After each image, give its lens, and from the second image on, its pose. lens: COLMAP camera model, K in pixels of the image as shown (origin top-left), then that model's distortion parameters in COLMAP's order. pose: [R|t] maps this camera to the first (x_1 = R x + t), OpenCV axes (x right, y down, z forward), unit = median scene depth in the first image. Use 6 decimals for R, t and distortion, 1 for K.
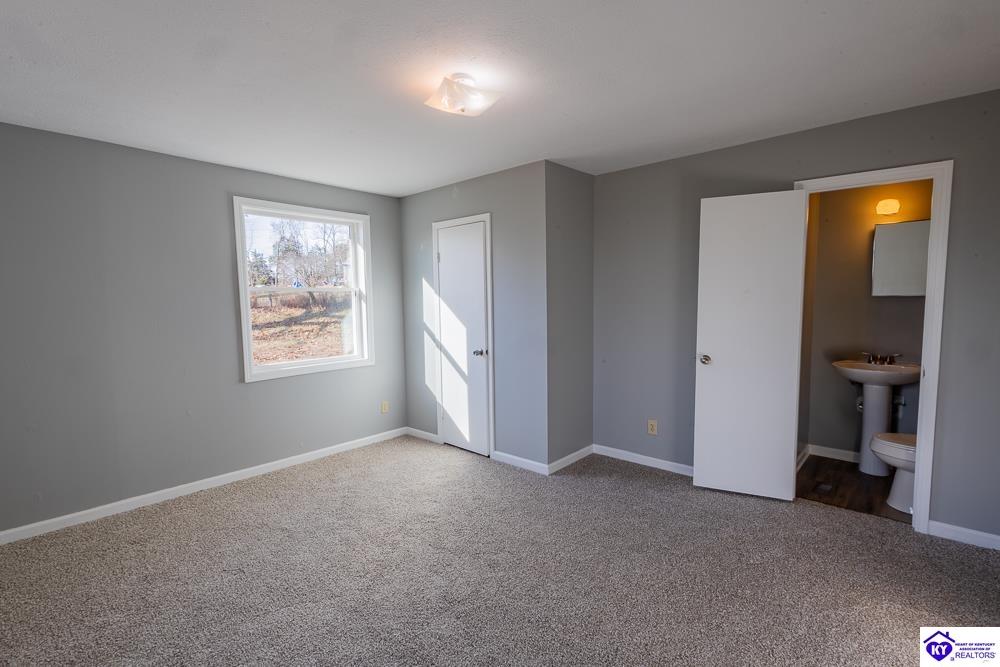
lens RADIAL K [[465.0, 0, 502.8], [0, 465.0, 329.9], [0, 0, 1]] dist [0.013460, -0.000048]
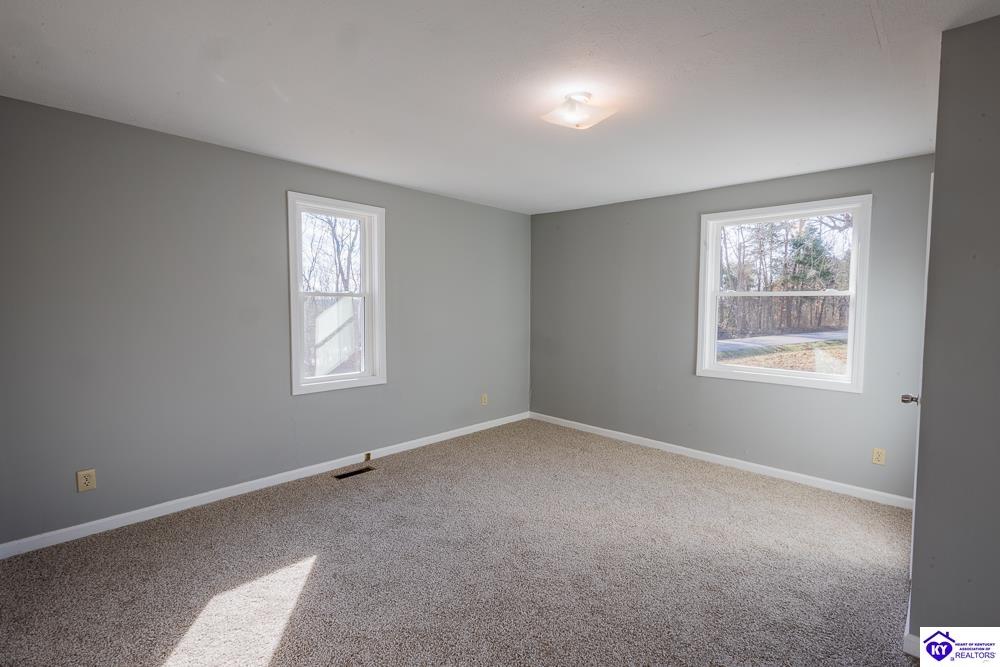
lens RADIAL K [[468.3, 0, 501.3], [0, 468.3, 331.6], [0, 0, 1]] dist [0.012508, -0.000327]
pose [[-0.039814, 0.073918, -0.996469, 0.634142], [-0.079537, 0.993861, 0.076903, -0.047065], [0.996036, 0.082318, -0.033691, 0.563176]]
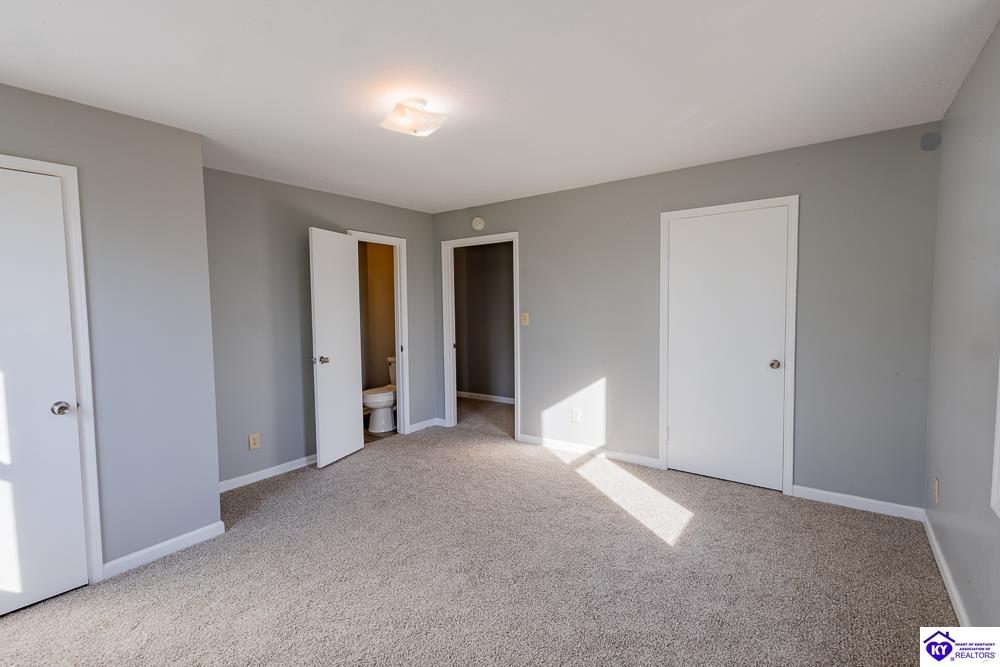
lens RADIAL K [[468.3, 0, 501.3], [0, 468.3, 331.6], [0, 0, 1]] dist [0.012508, -0.000327]
pose [[-0.099671, -0.052970, 0.993610, -0.760753], [0.075404, 0.995308, 0.060625, -0.046837], [-0.992159, 0.080965, -0.095209, 0.595114]]
